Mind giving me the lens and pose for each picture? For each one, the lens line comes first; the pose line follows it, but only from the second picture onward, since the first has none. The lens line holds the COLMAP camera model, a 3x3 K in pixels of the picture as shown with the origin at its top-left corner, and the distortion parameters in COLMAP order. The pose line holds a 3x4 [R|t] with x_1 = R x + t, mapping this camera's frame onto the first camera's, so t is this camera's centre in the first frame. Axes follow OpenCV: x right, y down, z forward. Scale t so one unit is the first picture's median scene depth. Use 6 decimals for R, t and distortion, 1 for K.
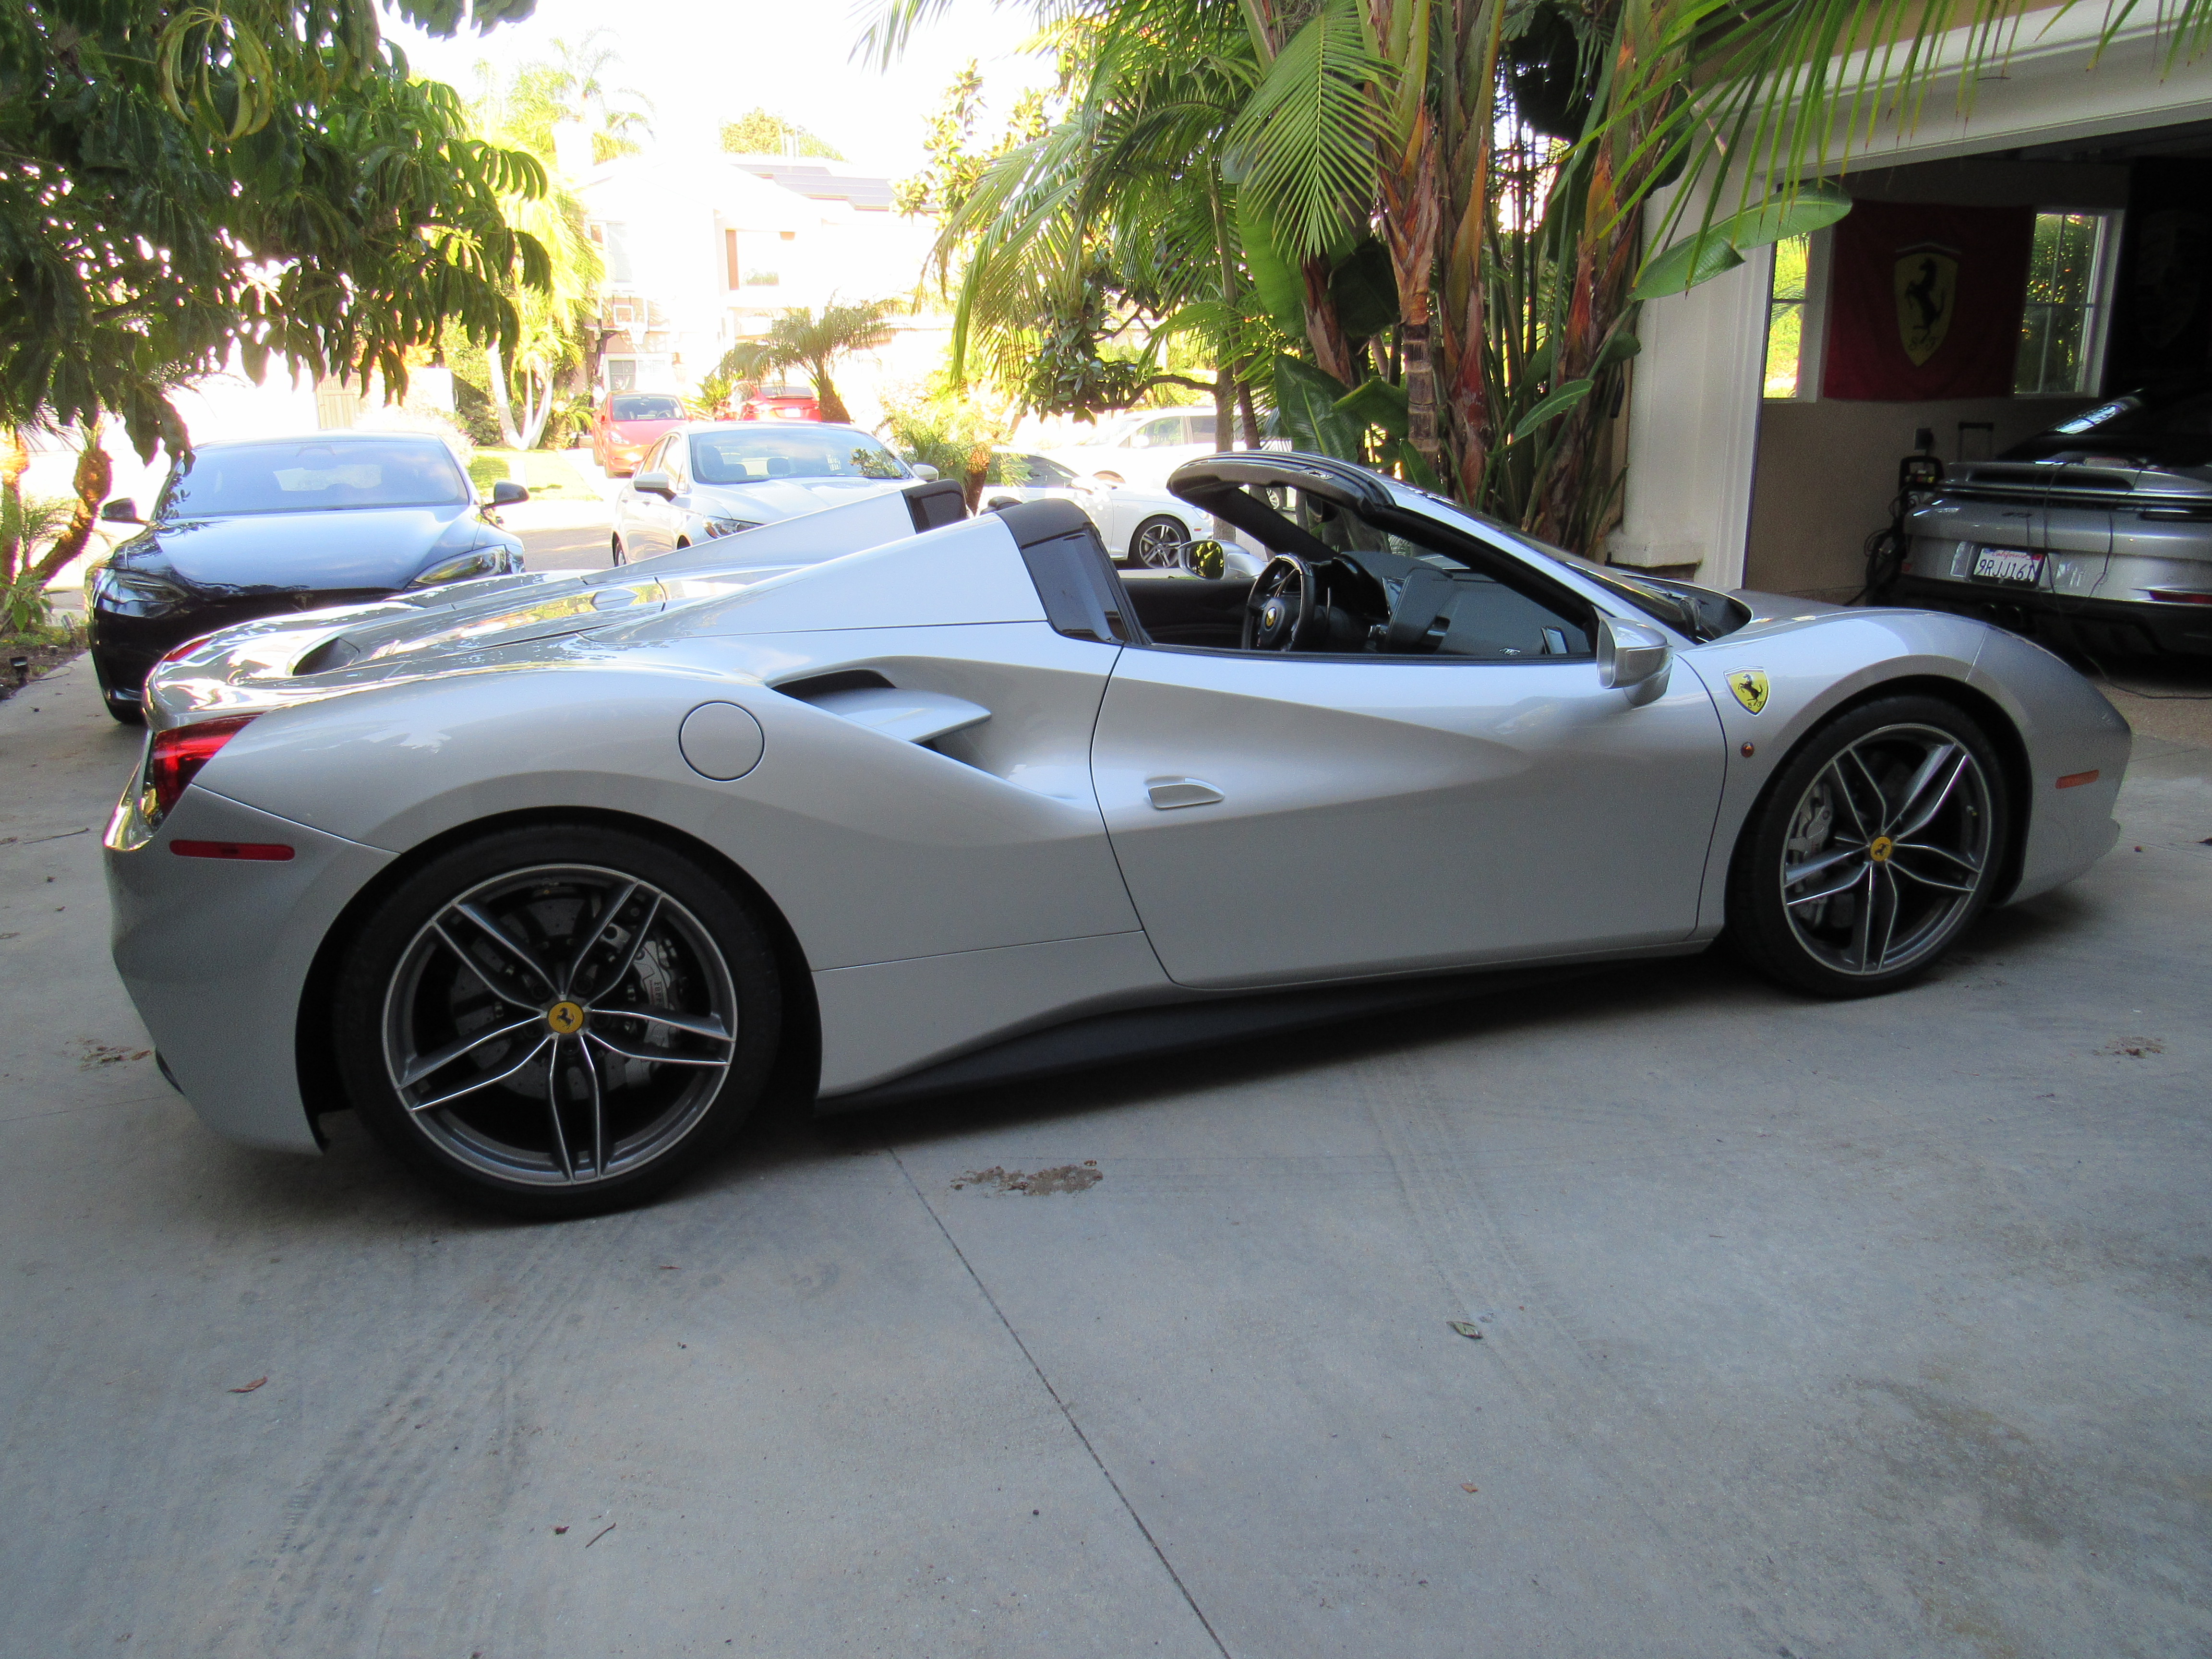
lens RADIAL K [[1612.2, 0, 1106.0], [0, 1612.2, 829.5], [0, 0, 1]] dist [-0.047291, 0.047844]
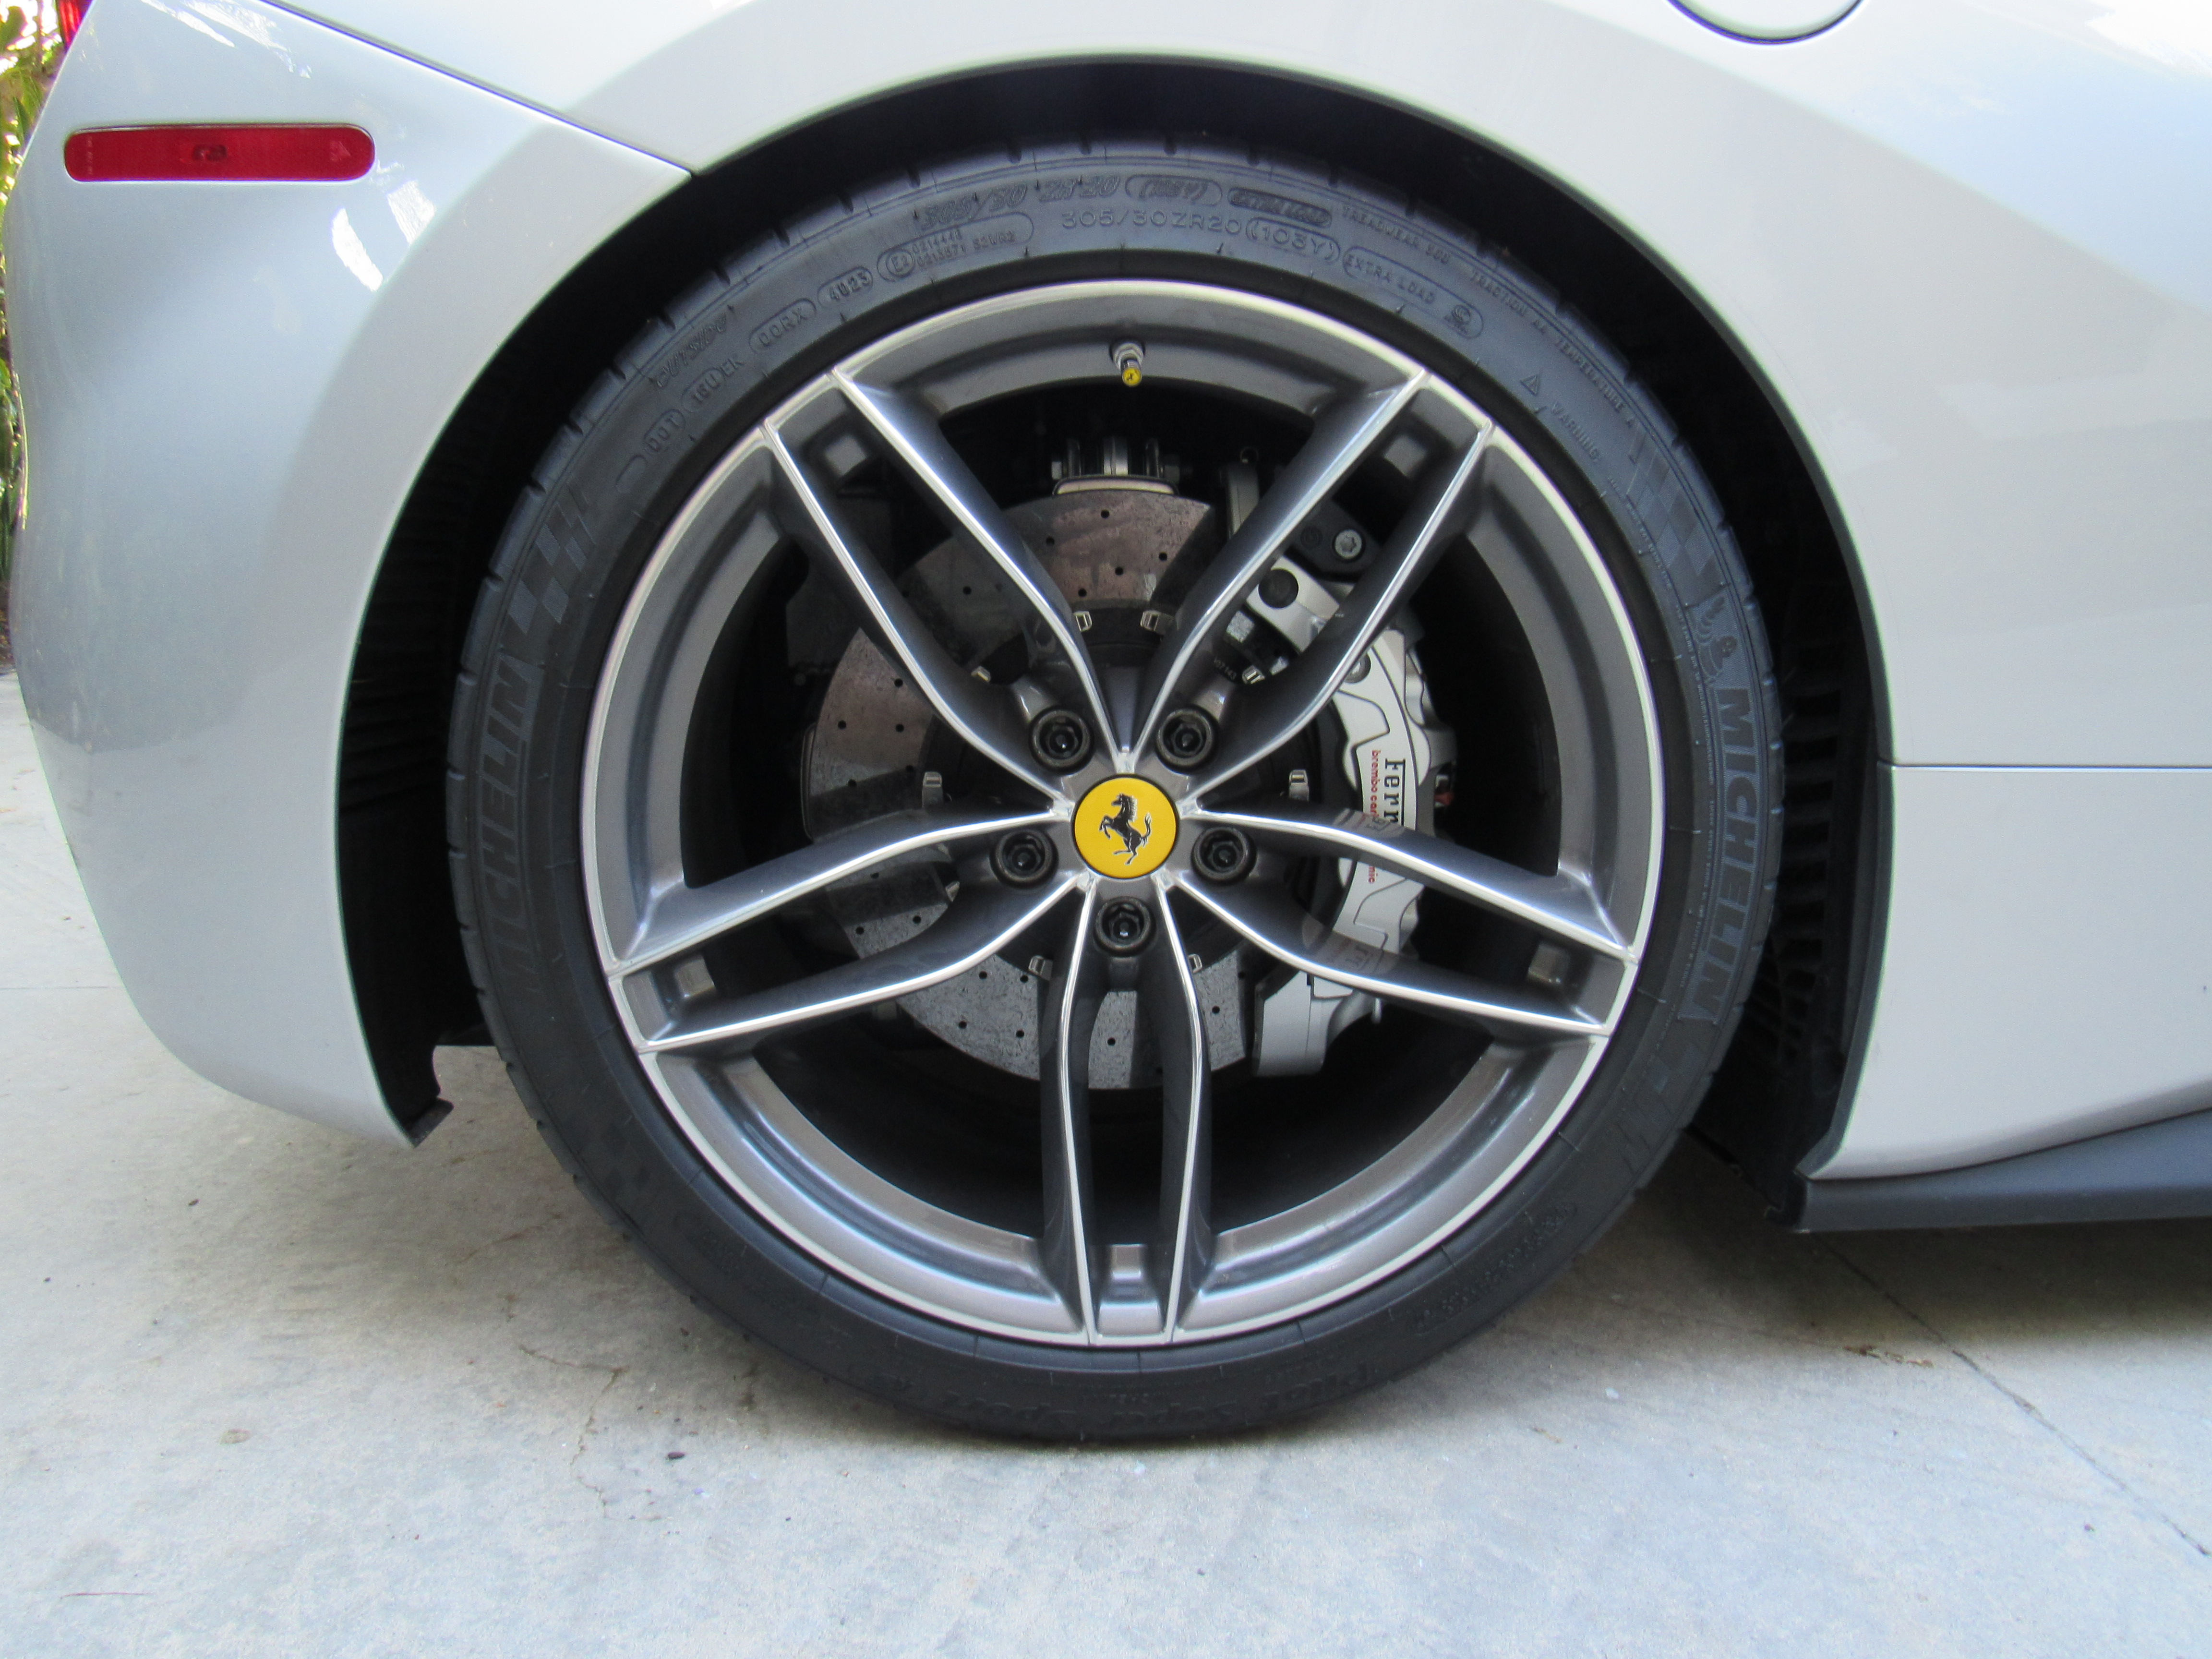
lens RADIAL K [[1518.0, 0, 1106.0], [0, 1518.0, 829.5], [0, 0, 1]] dist [0.006720, 0.002378]
pose [[0.966400, 0.084999, -0.242581, -0.265981], [-0.100472, 0.993574, -0.052122, 0.134616], [0.236592, 0.074743, 0.968730, 0.699498]]
